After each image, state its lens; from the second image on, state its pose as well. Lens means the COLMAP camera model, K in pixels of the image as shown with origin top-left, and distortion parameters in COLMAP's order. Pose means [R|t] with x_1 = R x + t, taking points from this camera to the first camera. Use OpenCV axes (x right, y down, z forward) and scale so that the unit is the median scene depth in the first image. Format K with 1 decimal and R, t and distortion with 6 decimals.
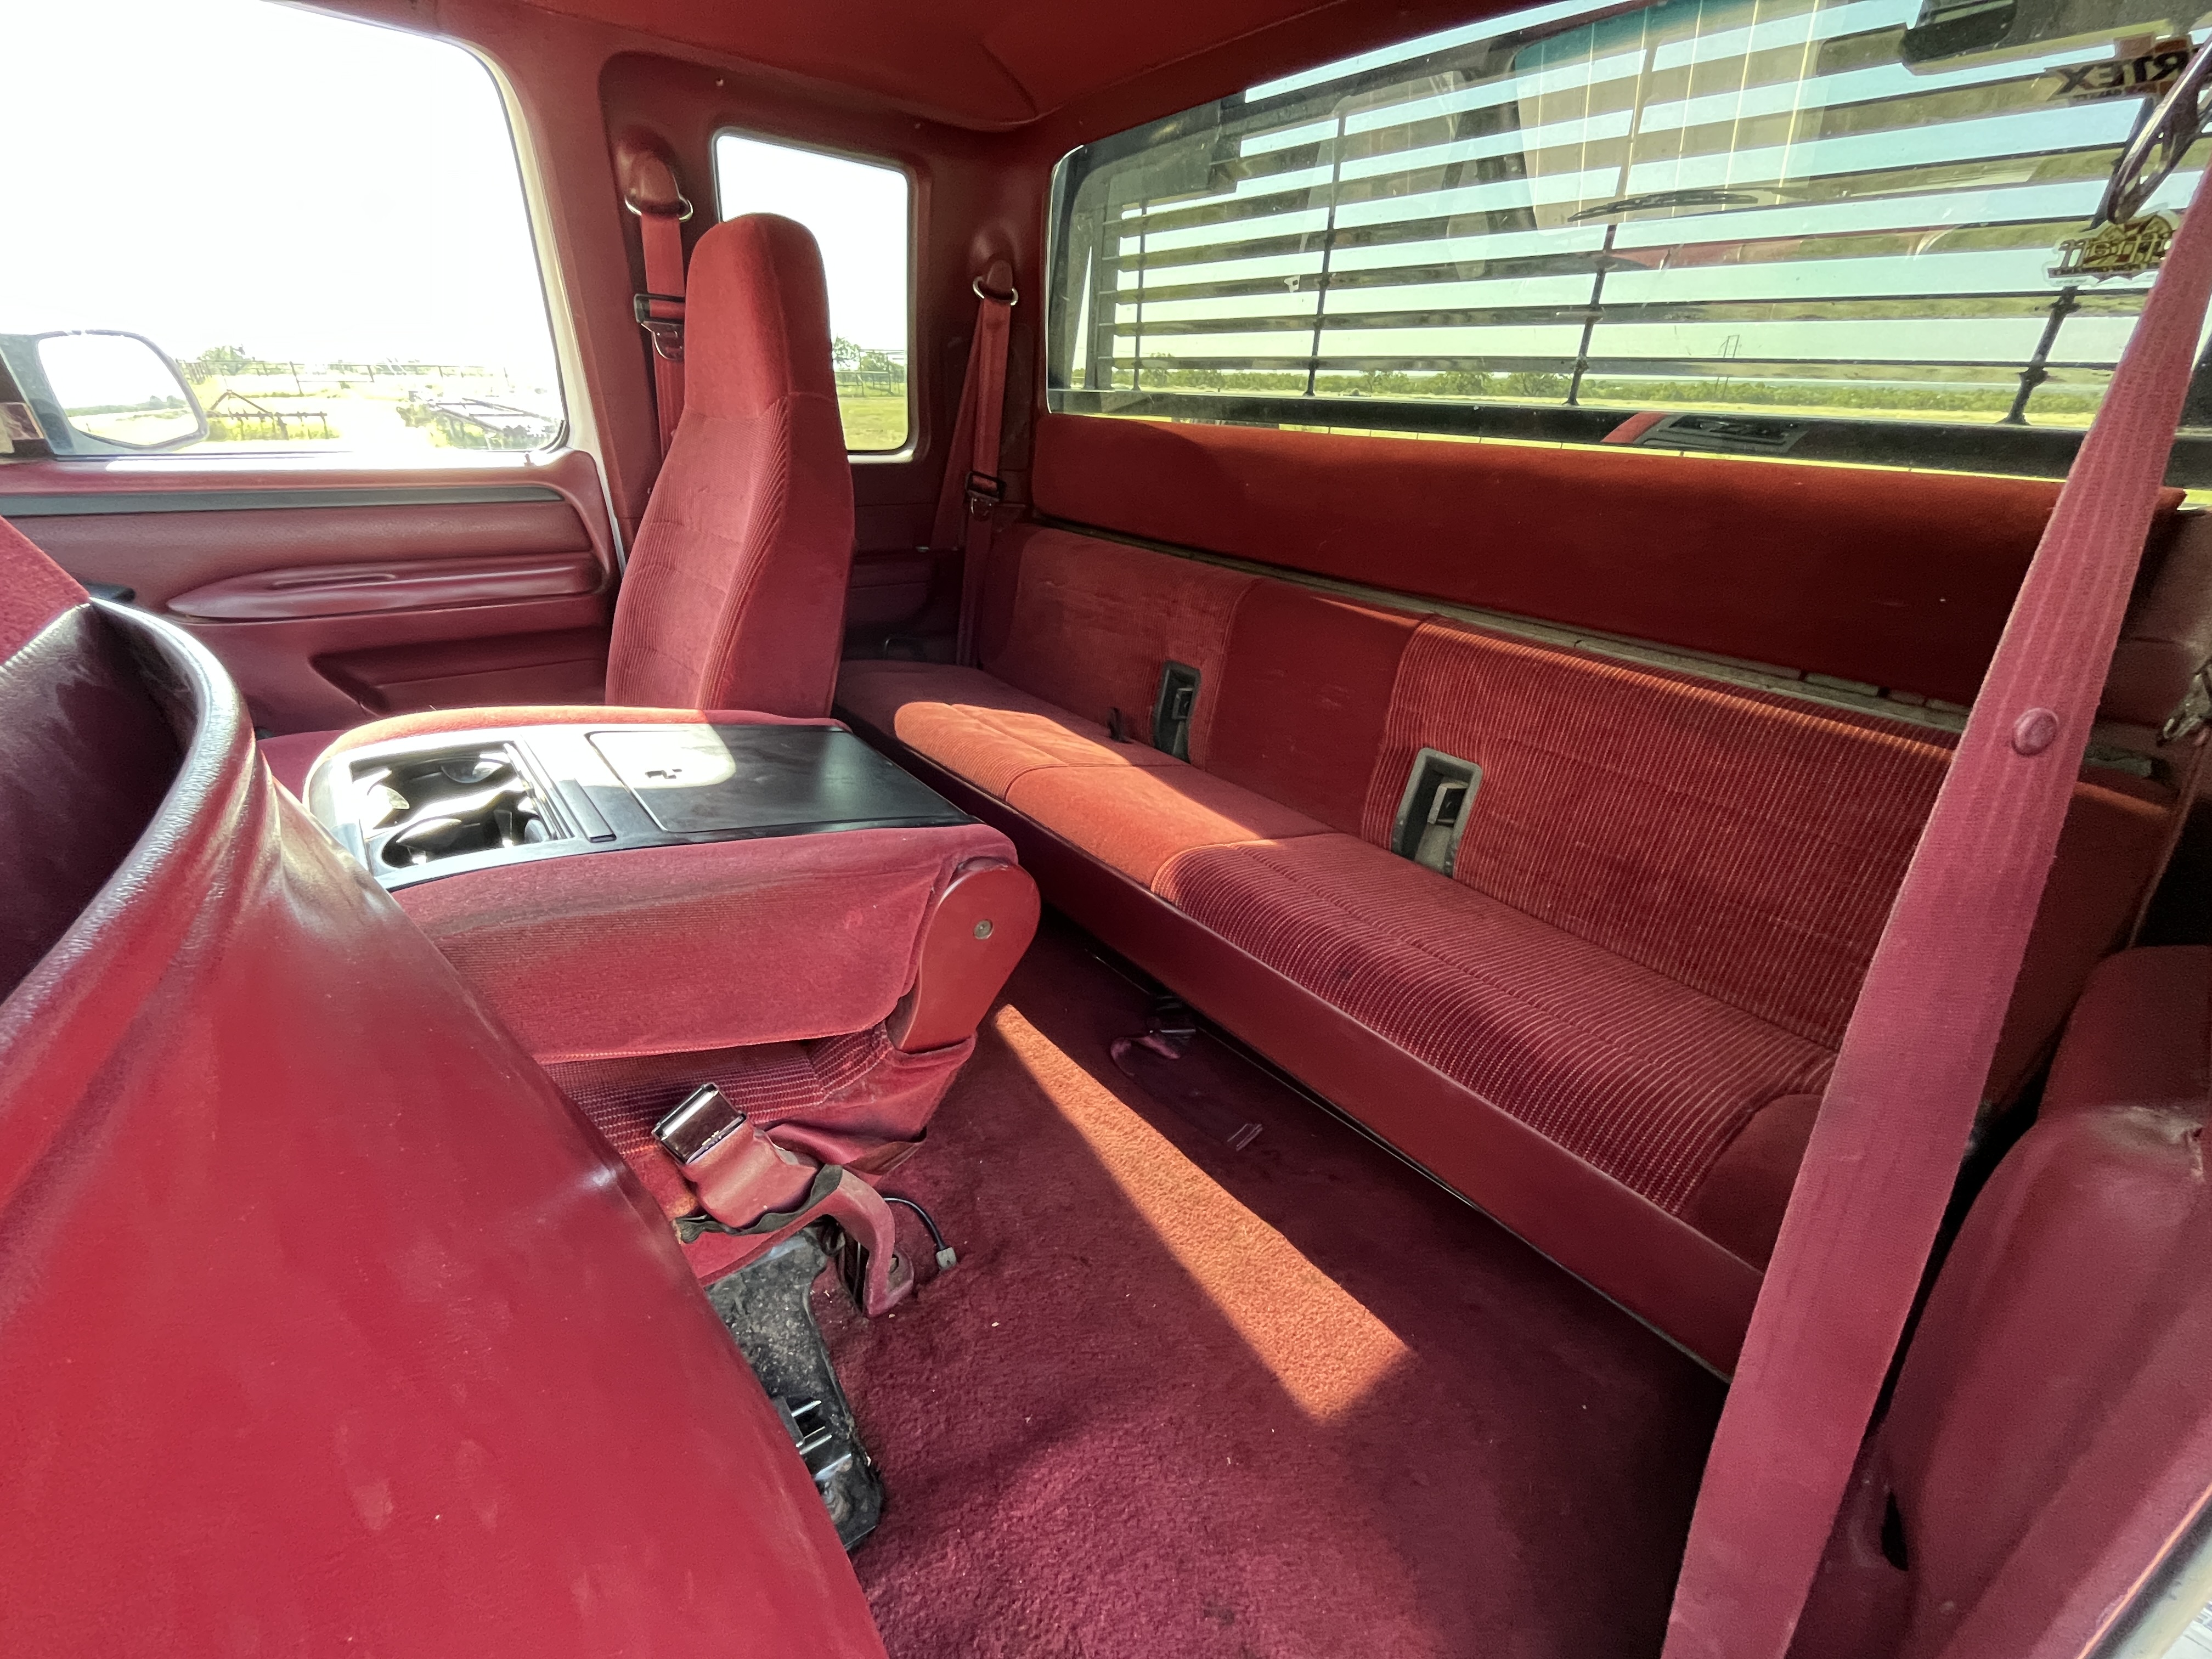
lens RADIAL K [[886.6, 0, 1116.2], [0, 886.6, 831.1], [0, 0, 1]] dist [-0.000350, -0.000048]
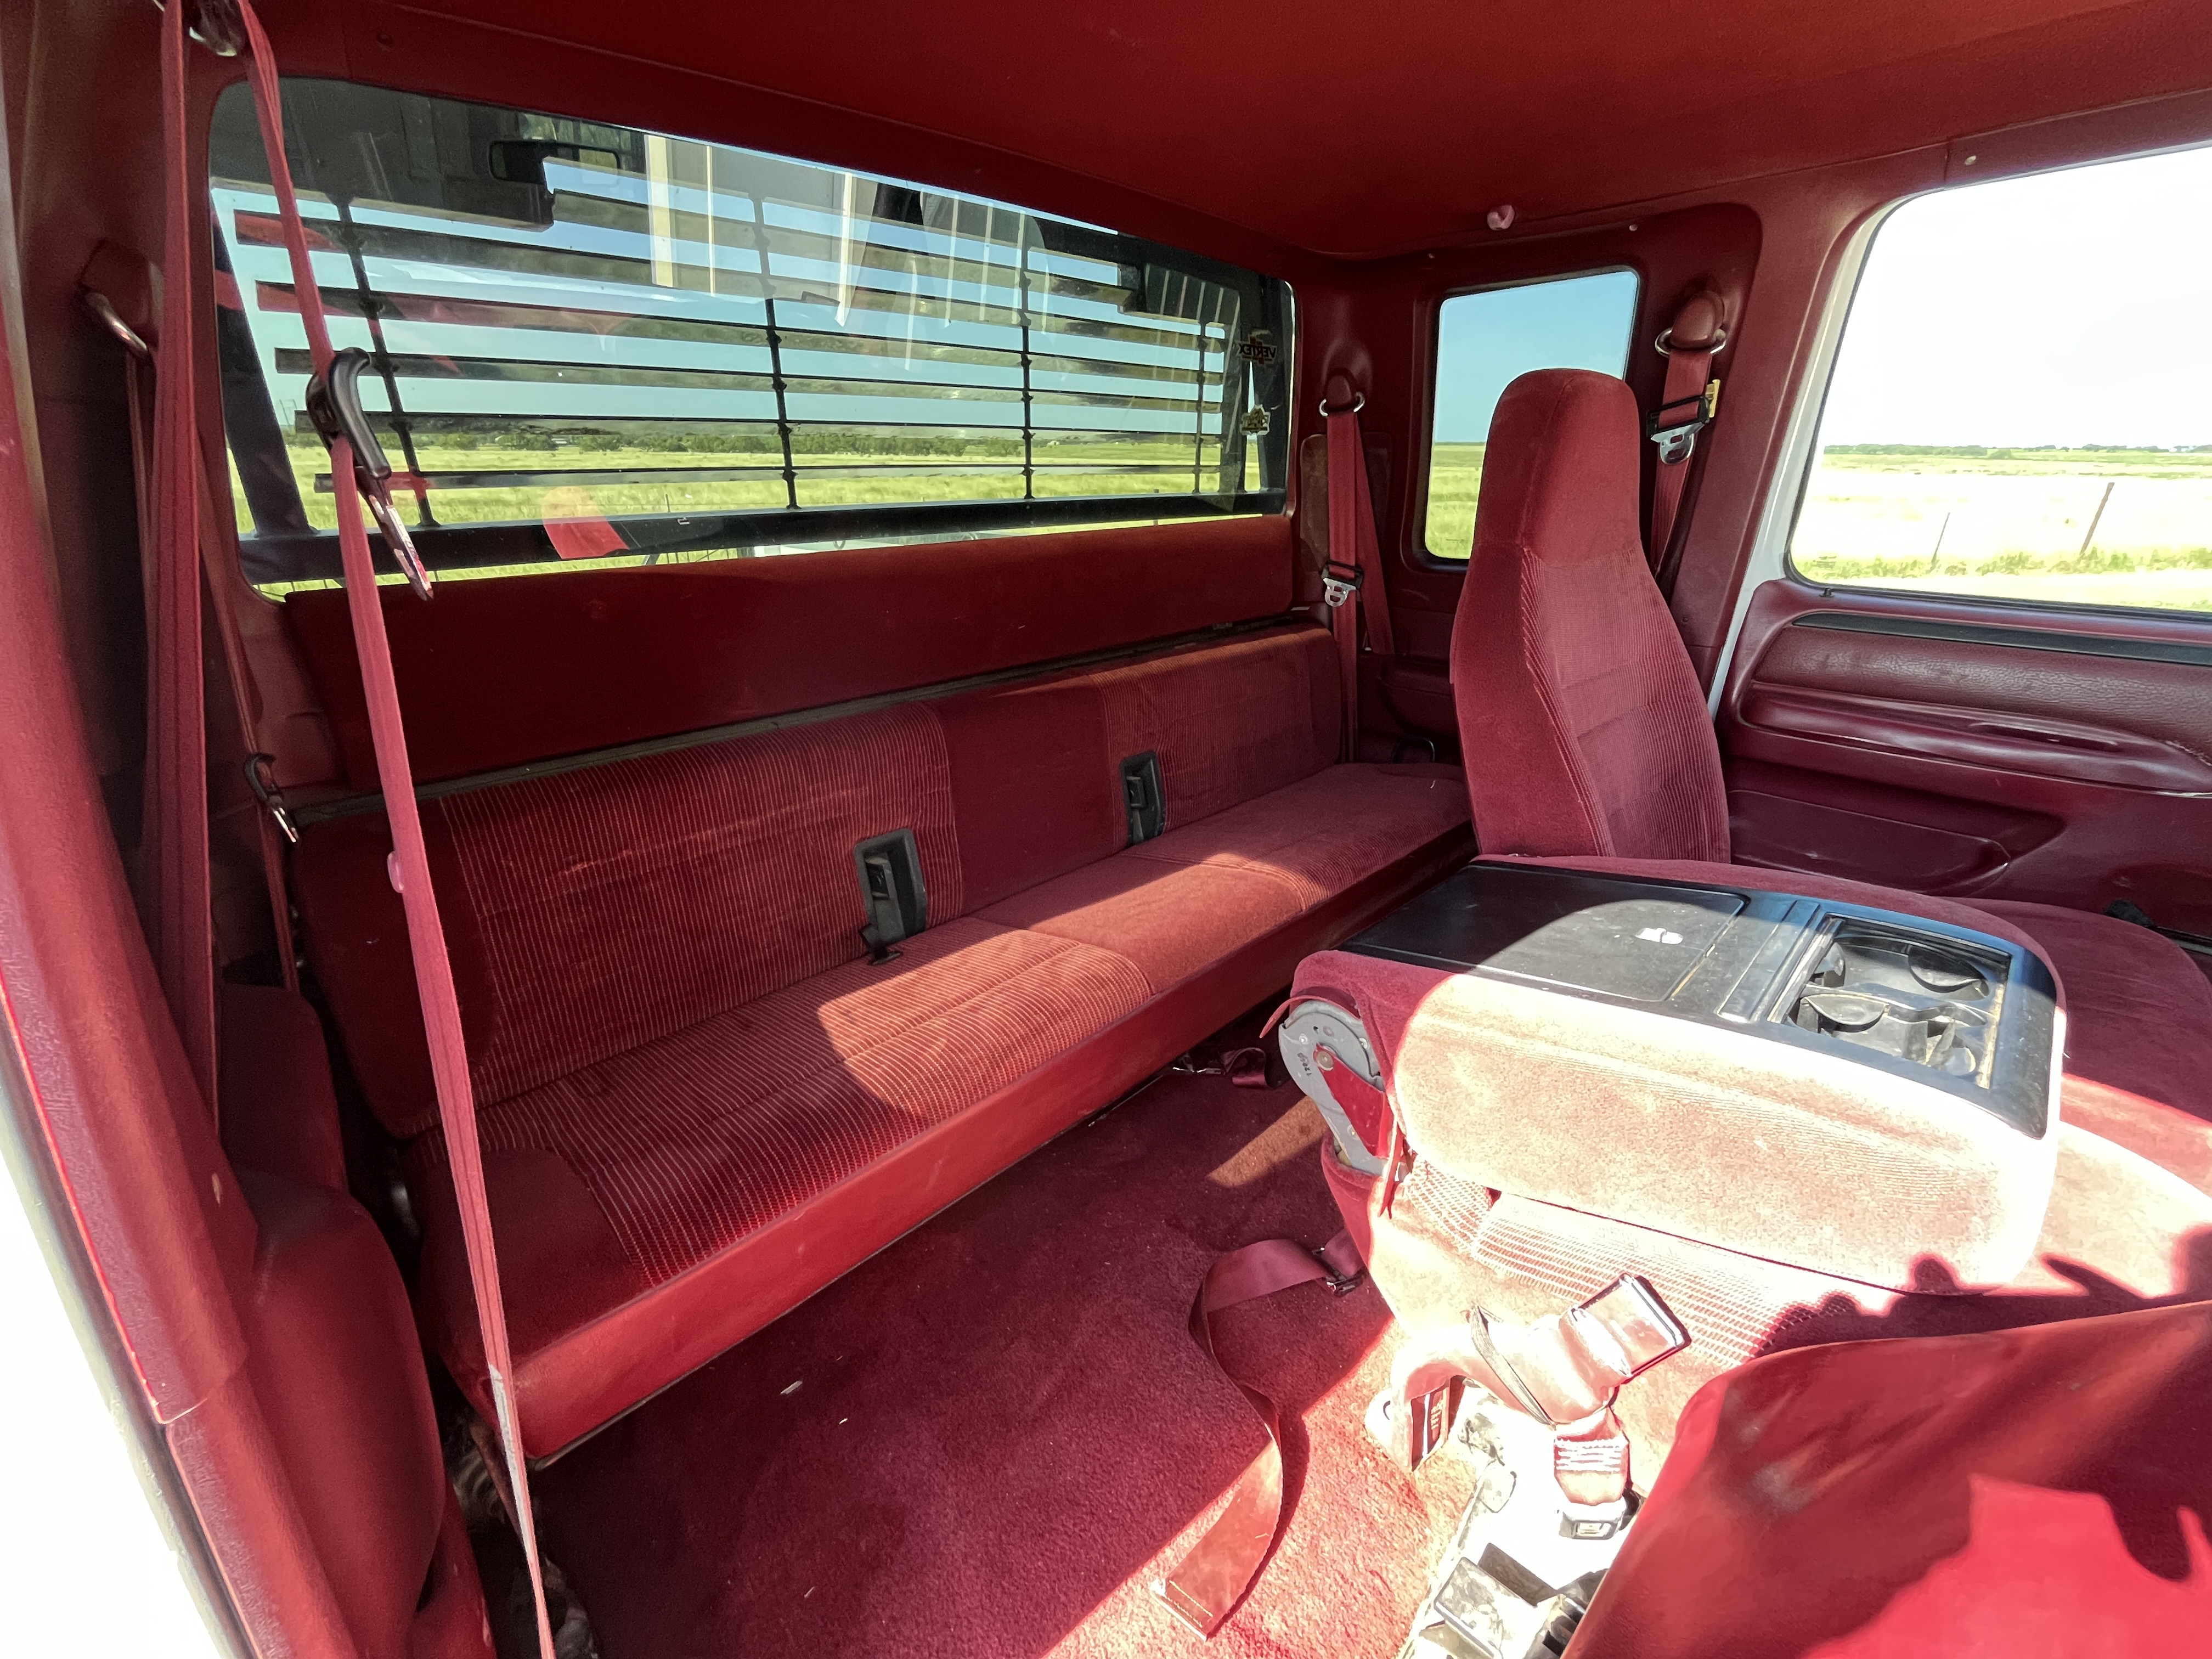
lens RADIAL K [[884.7, 0, 1106.0], [0, 884.7, 829.5], [0, 0, 1]] dist [-0.000886, -0.000381]
pose [[-0.065463, -0.410285, 0.909605, -1.134804], [0.452017, 0.800478, 0.393593, -0.705306], [-0.889604, 0.436922, 0.133054, 1.198572]]
